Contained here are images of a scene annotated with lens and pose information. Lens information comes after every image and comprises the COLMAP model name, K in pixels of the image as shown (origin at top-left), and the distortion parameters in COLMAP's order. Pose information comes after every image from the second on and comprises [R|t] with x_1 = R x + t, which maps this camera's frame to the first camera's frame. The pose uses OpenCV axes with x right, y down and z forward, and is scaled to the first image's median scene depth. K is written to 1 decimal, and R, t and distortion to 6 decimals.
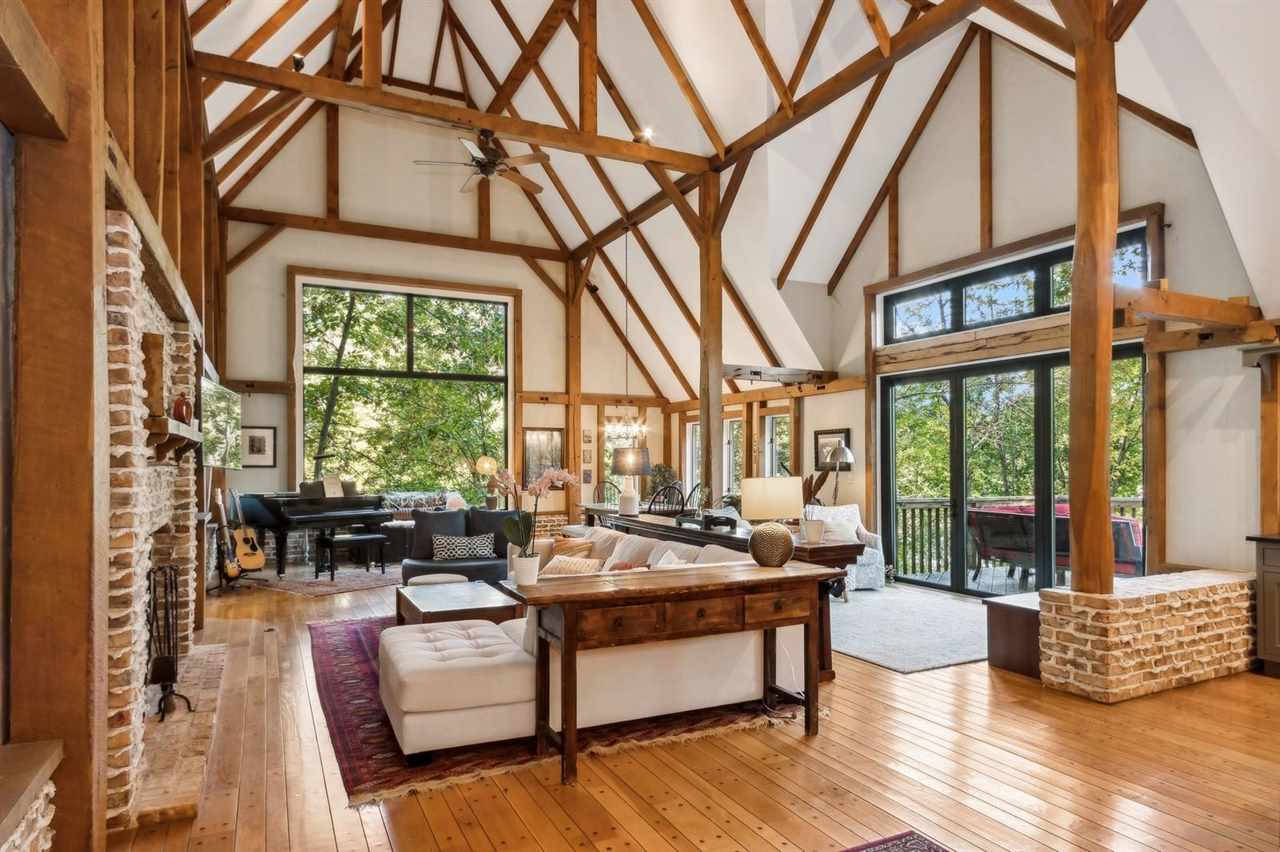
lens RADIAL K [[744.6, 0, 629.0], [0, 744.6, 468.8], [0, 0, 1]] dist [0.006403, 0.000358]
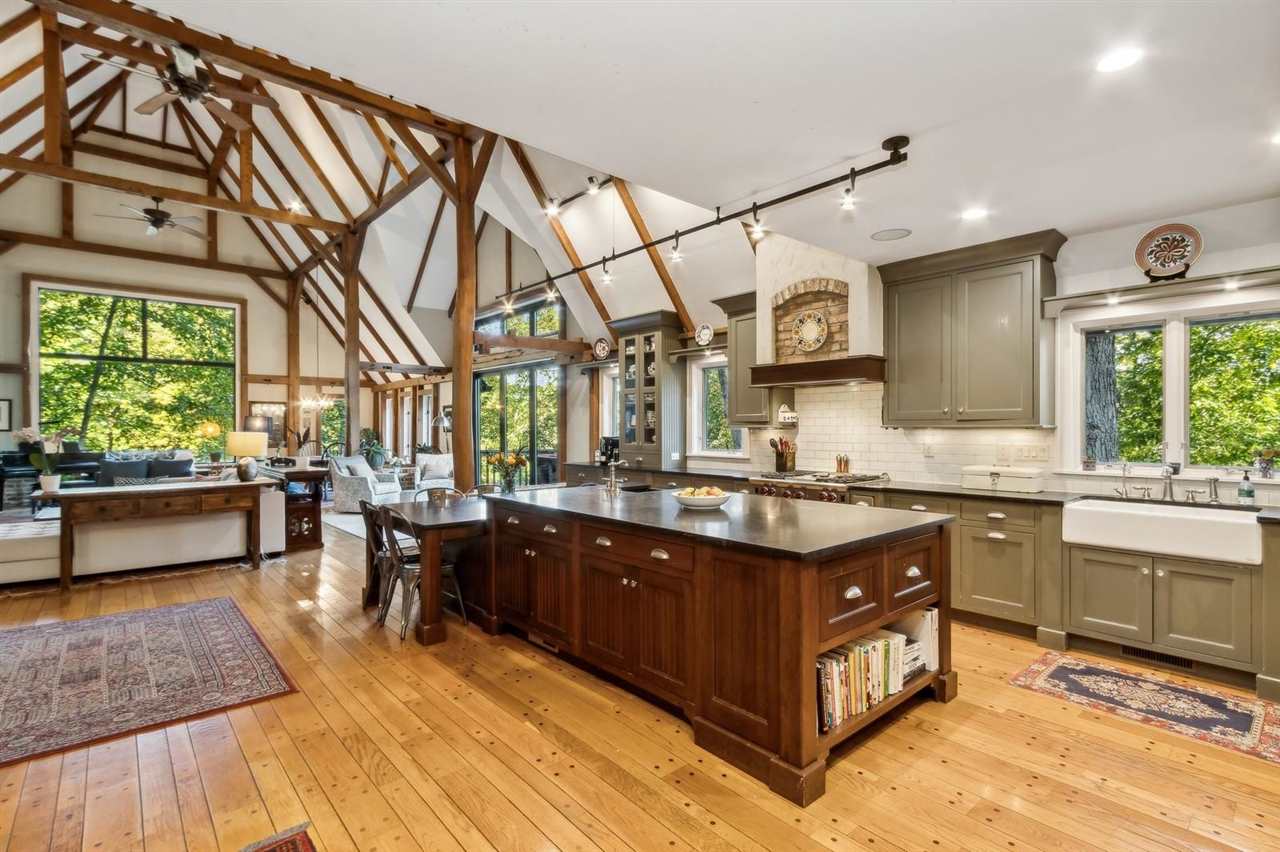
lens RADIAL K [[595.9, 0, 631.2], [0, 595.9, 431.5], [0, 0, 1]] dist [0.000232, 0.000946]
pose [[0.965910, -0.005276, 0.258823, 0.252178], [0.006372, 0.999974, -0.003396, 0.007277], [-0.258798, 0.004930, 0.965919, -0.224493]]
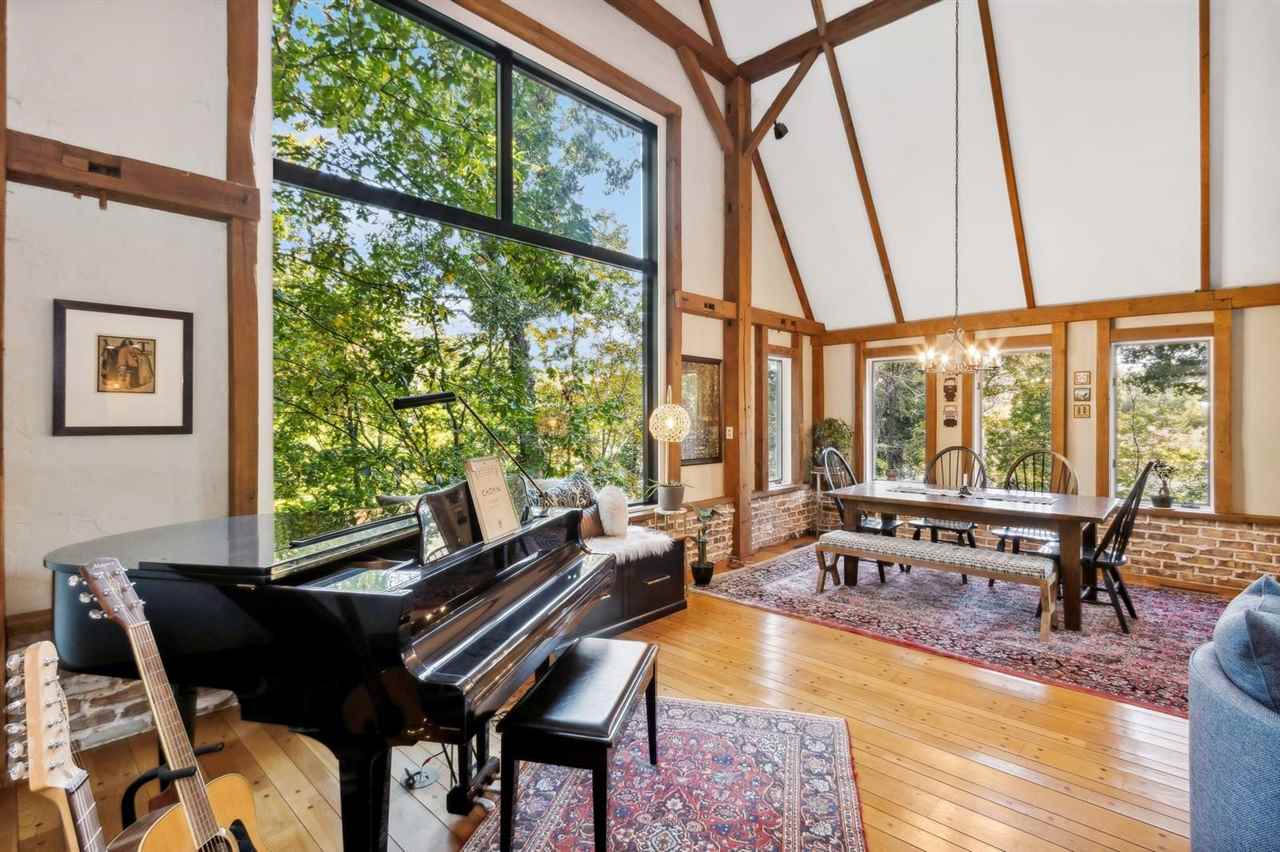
lens RADIAL K [[595.9, 0, 628.5], [0, 595.9, 417.7], [0, 0, 1]] dist [0.000232, 0.000946]
pose [[0.938798, -0.001464, 0.344464, -0.341524], [0.003738, 0.999975, -0.005938, -0.005452], [-0.344447, 0.006862, 0.938781, 0.606468]]
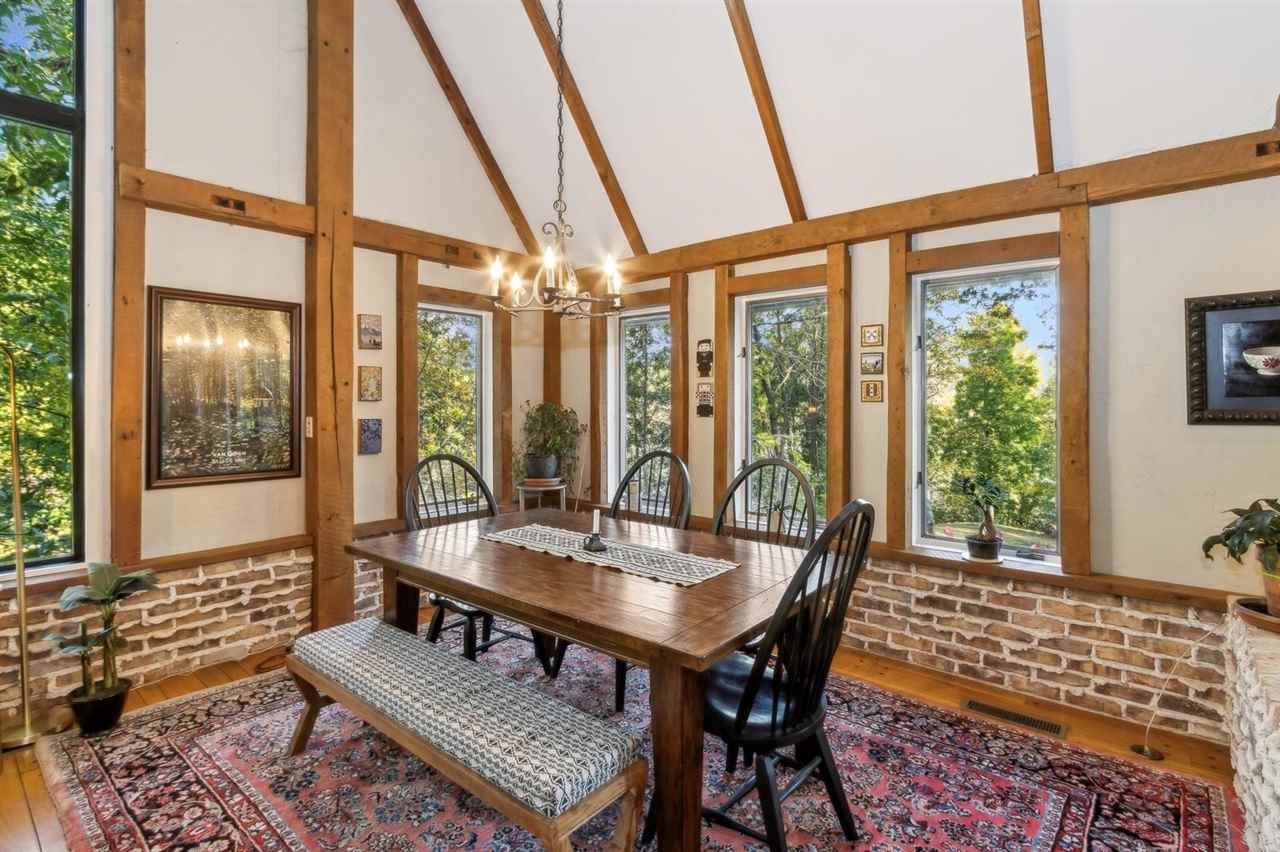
lens RADIAL K [[595.9, 0, 641.1], [0, 595.9, 402.1], [0, 0, 1]] dist [0.000232, 0.000946]
pose [[0.915325, 0.001786, 0.402713, -0.056084], [0.002459, 0.999947, -0.010023, -0.004383], [-0.402709, 0.010165, 0.915272, 0.710369]]
